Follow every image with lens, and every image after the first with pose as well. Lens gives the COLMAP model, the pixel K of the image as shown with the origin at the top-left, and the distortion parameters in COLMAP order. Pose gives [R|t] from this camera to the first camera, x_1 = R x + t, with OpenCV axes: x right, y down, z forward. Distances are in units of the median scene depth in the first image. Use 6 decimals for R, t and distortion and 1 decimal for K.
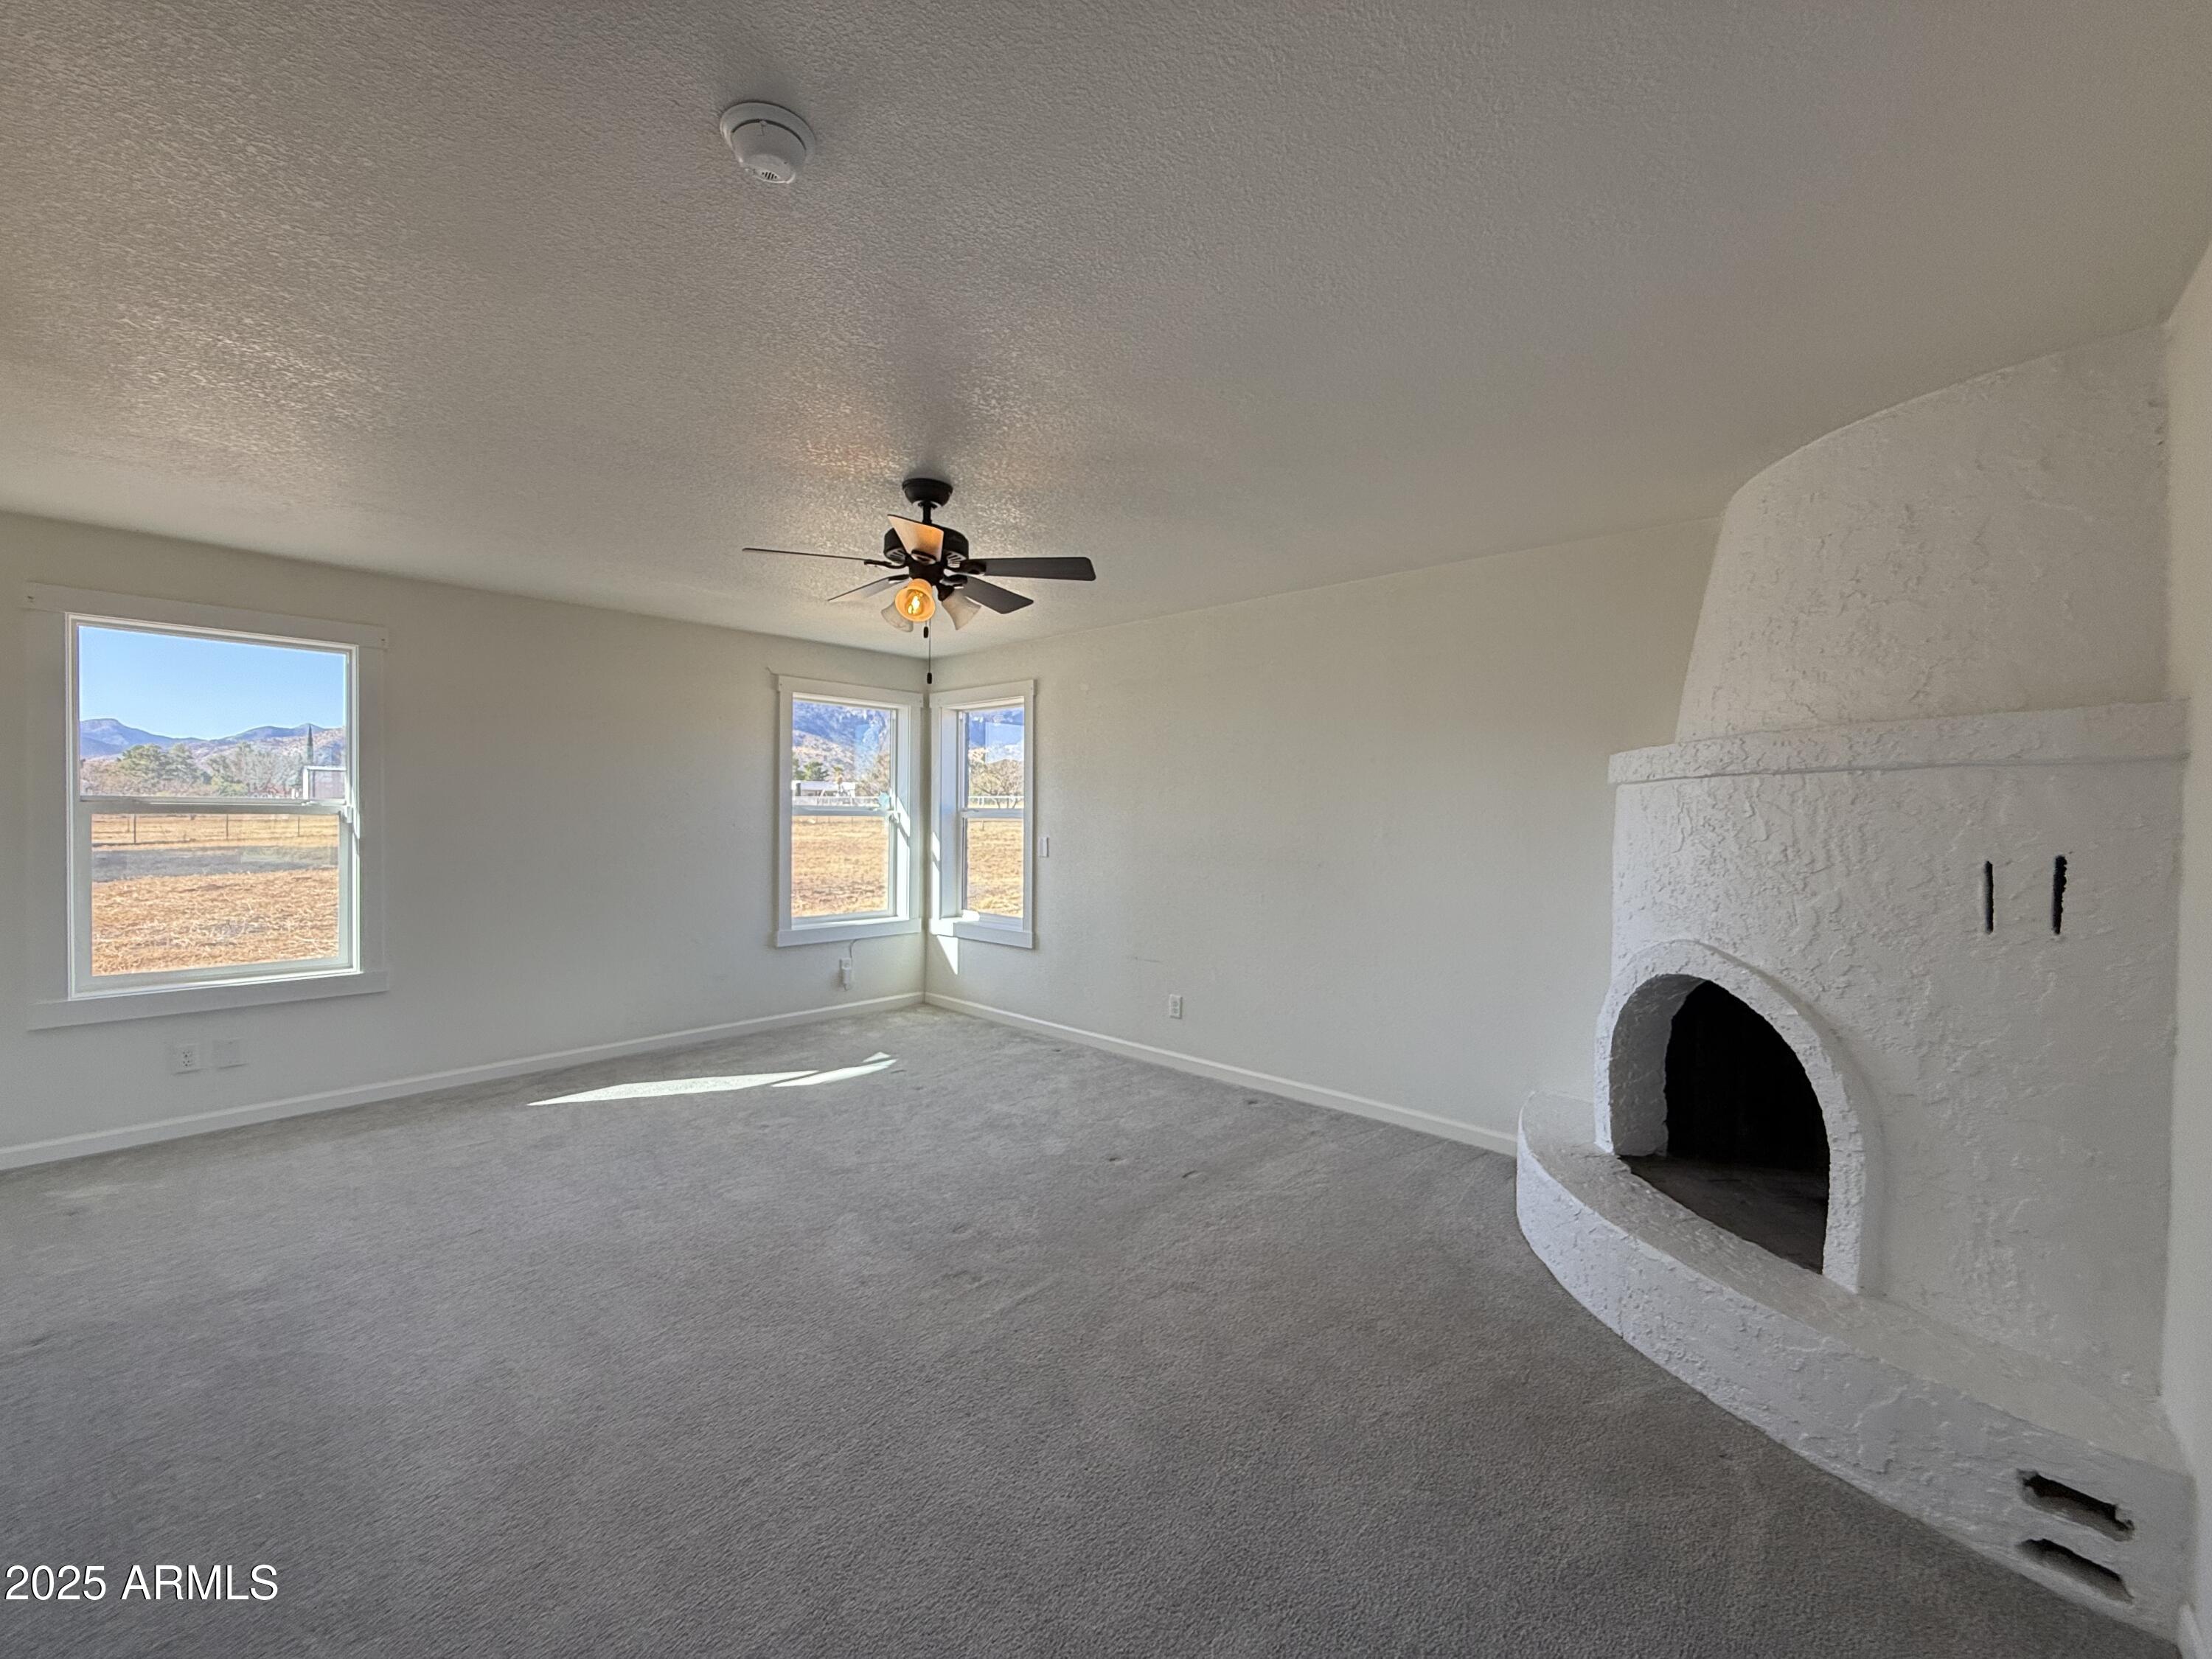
lens RADIAL K [[882.9, 0, 1106.0], [0, 882.9, 829.5], [0, 0, 1]] dist [0.000987, 0.000230]
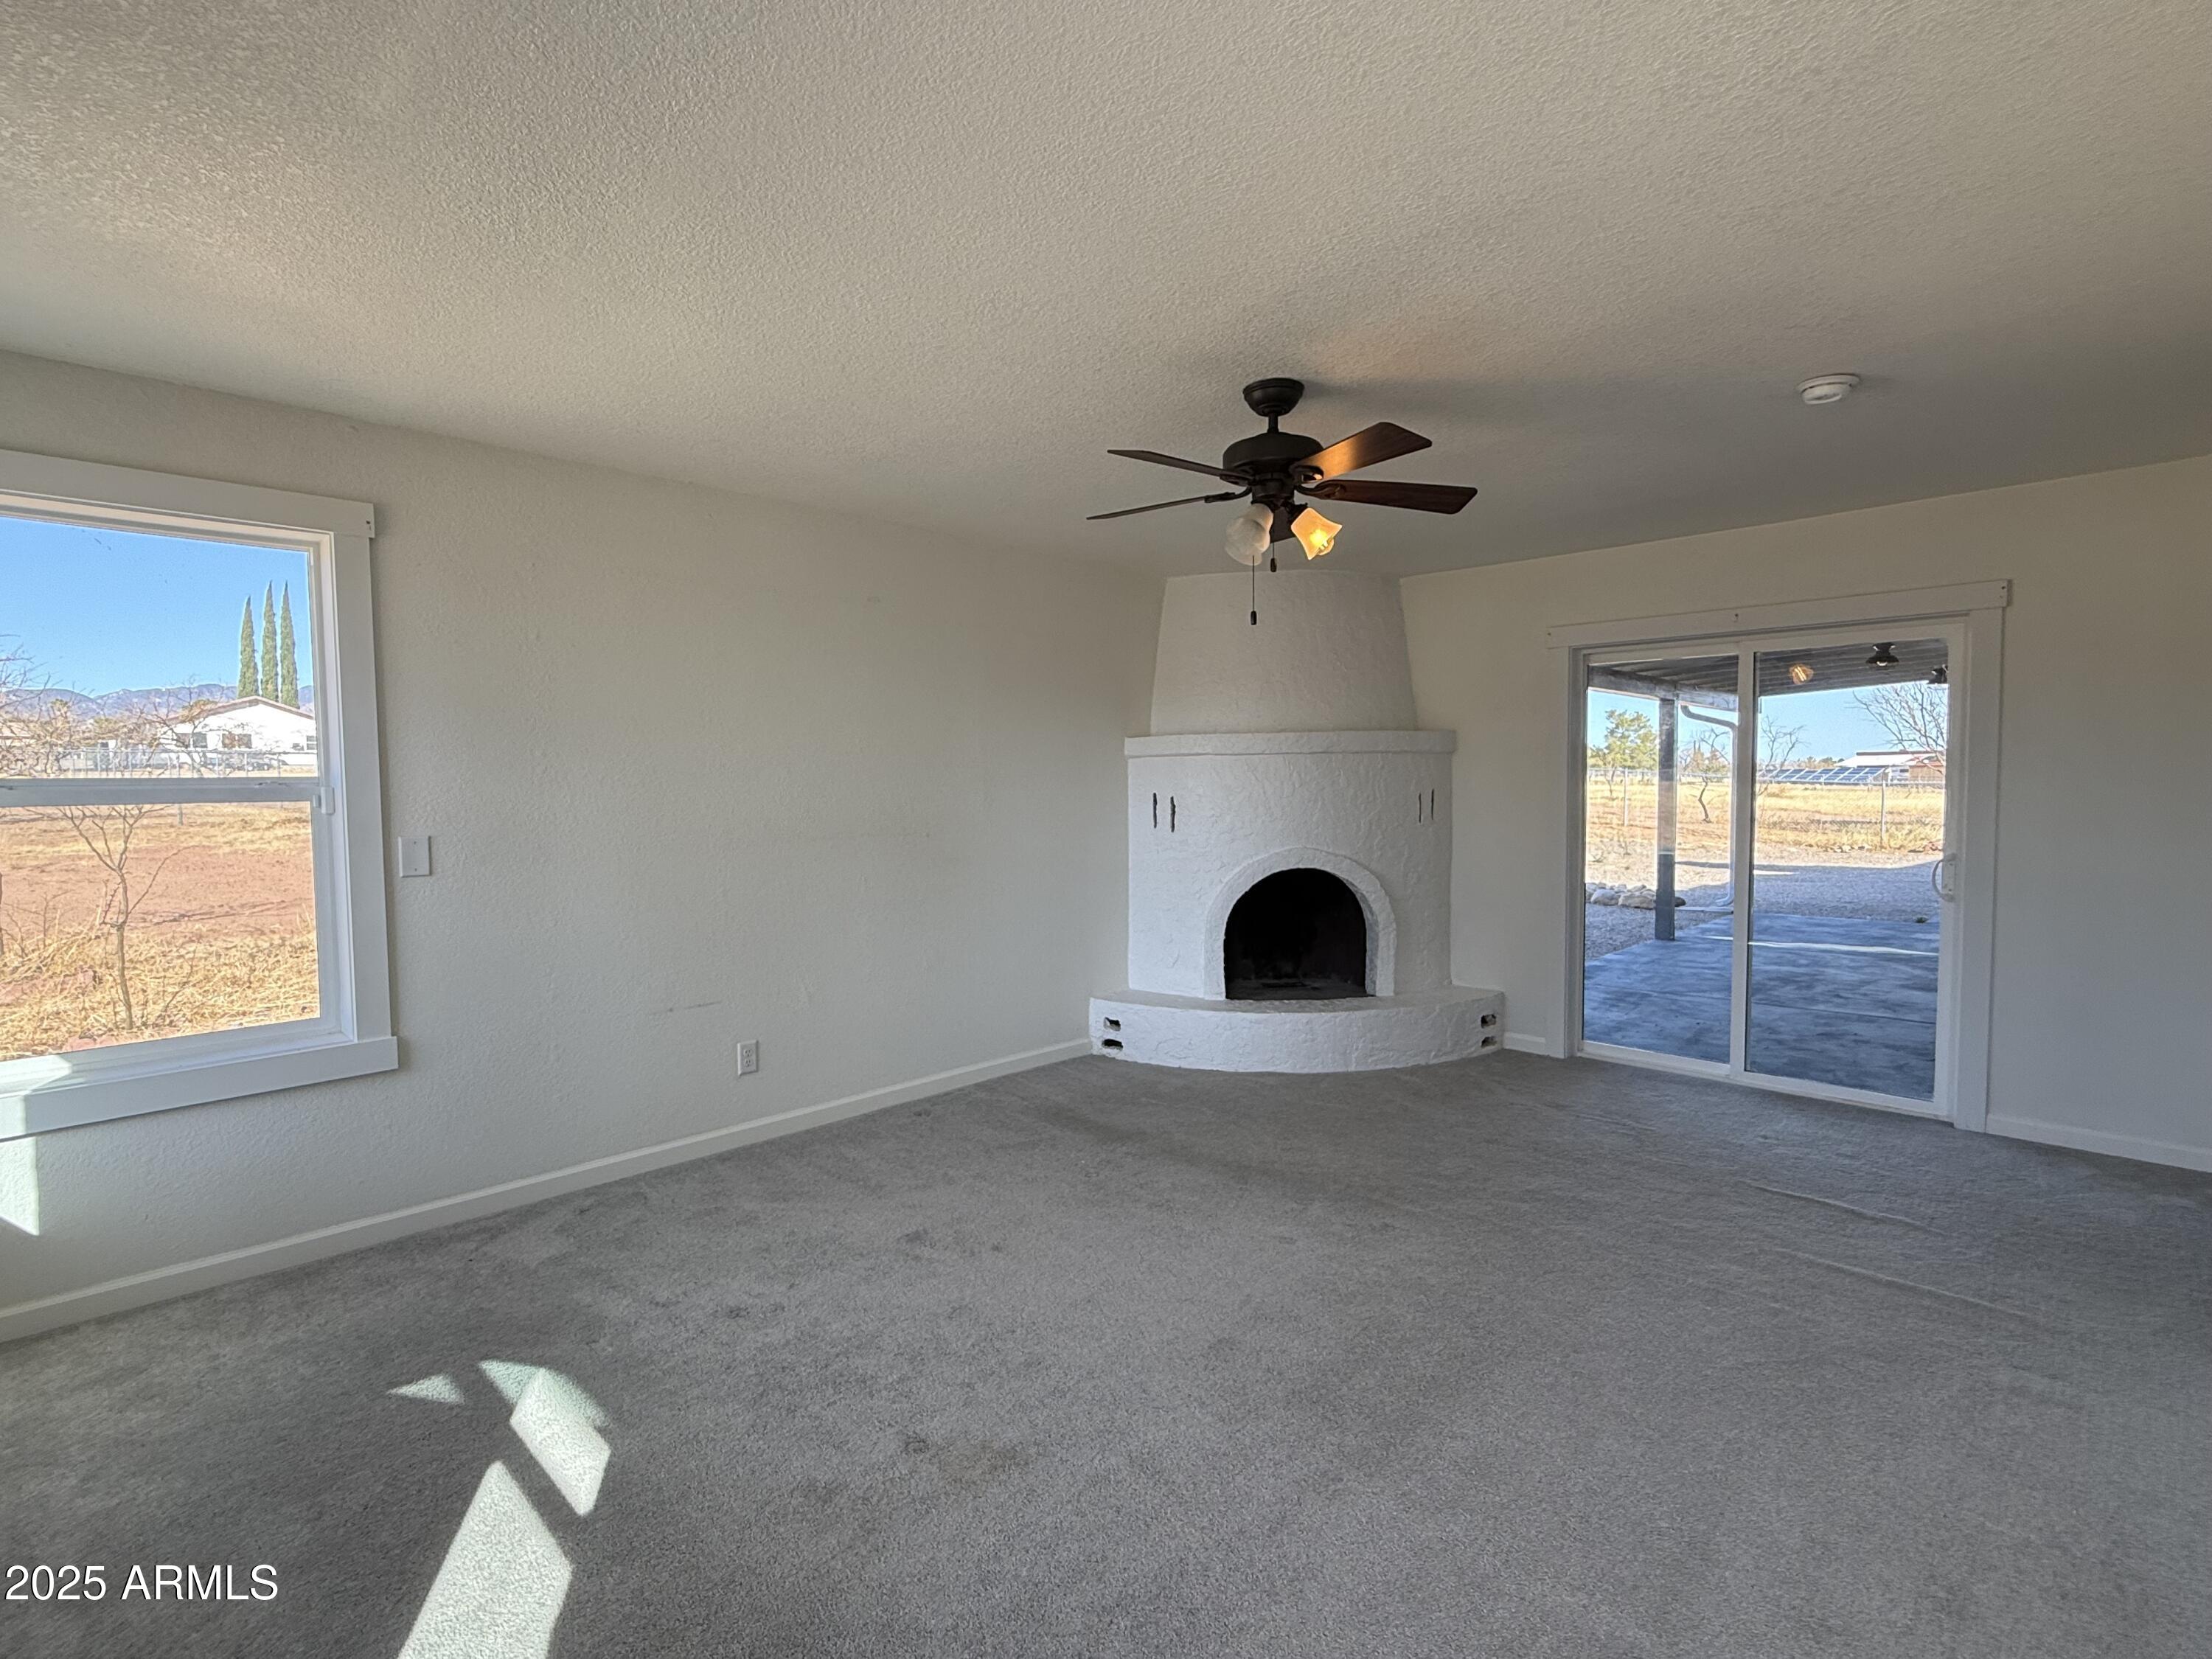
lens RADIAL K [[1041.4, 0, 1106.0], [0, 1041.4, 829.5], [0, 0, 1]] dist [0.000106, 0.000081]
pose [[0.044475, -0.062781, 0.997036, -0.786620], [0.026463, 0.997747, 0.061645, -0.025803], [-0.998660, 0.023643, 0.046037, 0.731695]]
